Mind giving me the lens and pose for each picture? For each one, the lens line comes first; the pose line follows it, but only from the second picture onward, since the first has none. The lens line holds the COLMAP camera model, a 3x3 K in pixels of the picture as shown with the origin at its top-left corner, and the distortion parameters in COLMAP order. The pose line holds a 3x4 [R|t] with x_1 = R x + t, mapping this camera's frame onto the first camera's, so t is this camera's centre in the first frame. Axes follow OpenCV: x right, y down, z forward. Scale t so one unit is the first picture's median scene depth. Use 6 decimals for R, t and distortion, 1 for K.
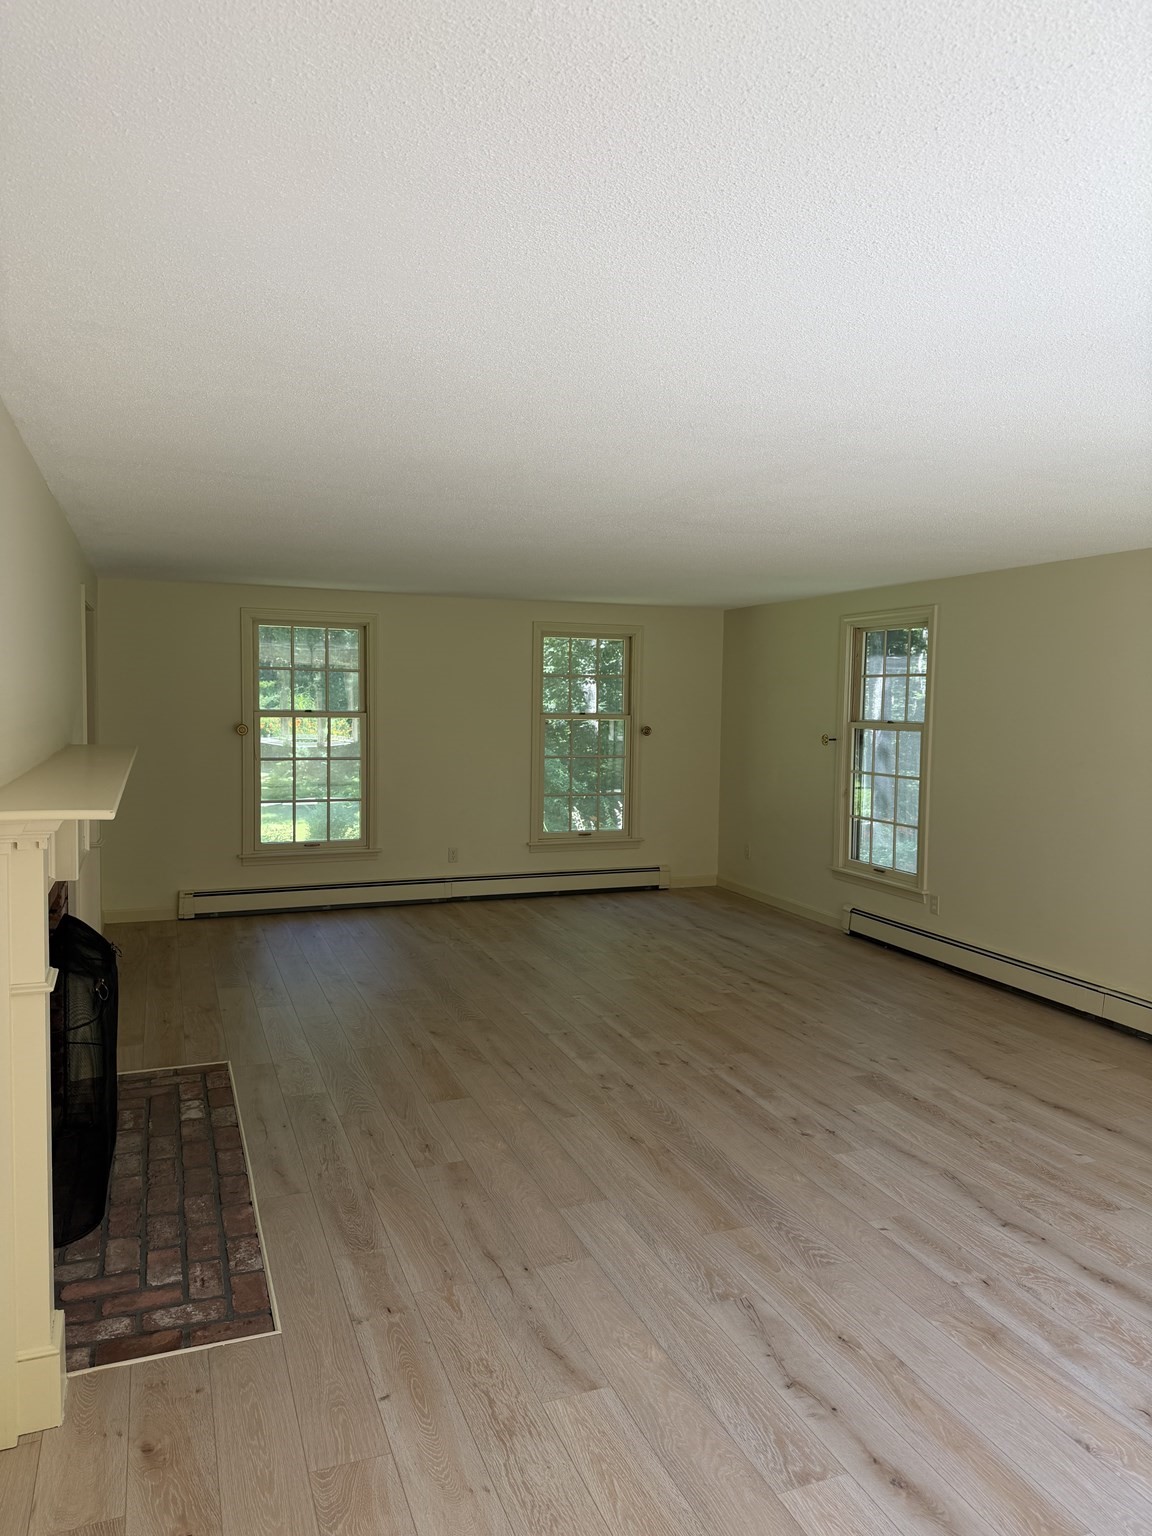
lens RADIAL K [[1096.0, 0, 569.8], [0, 1096.0, 762.6], [0, 0, 1]] dist [0.034193, -0.057785]
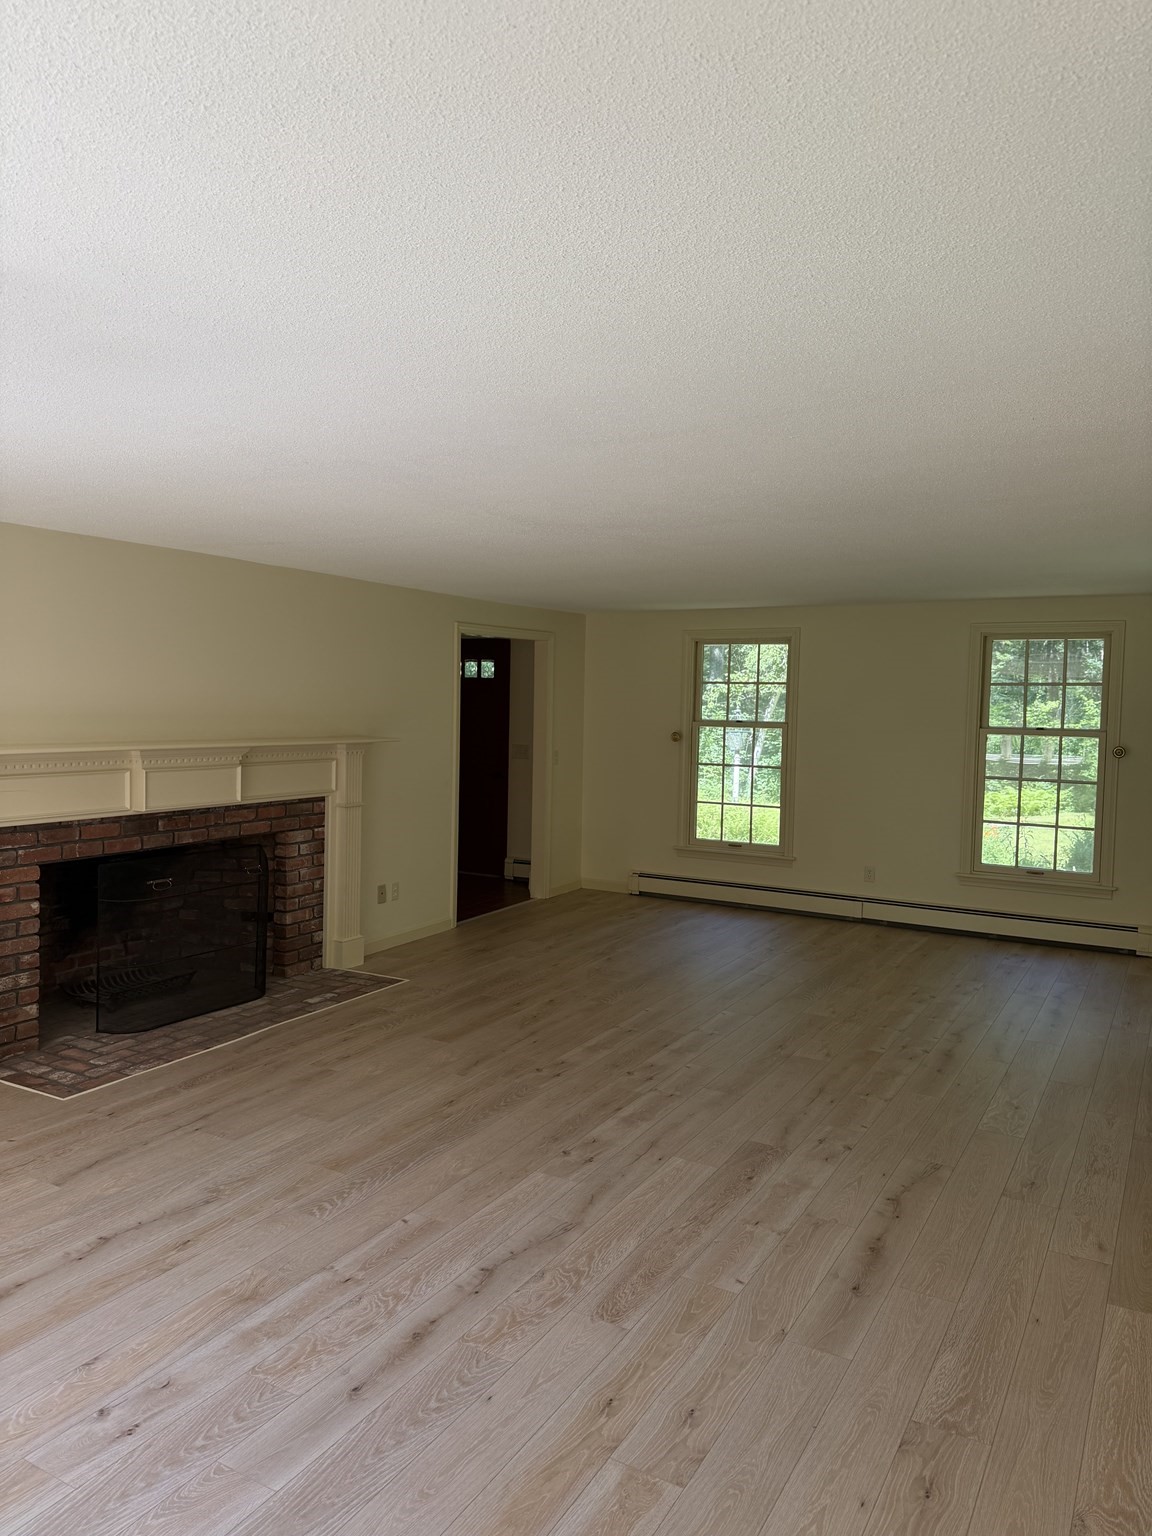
lens RADIAL K [[1083.6, 0, 561.1], [0, 1083.6, 738.8], [0, 0, 1]] dist [0.076733, -0.139502]
pose [[0.630063, 0.030463, -0.775947, 0.989158], [-0.063758, 0.997886, -0.012594, -0.009636], [0.773923, 0.057408, 0.630673, 0.397858]]
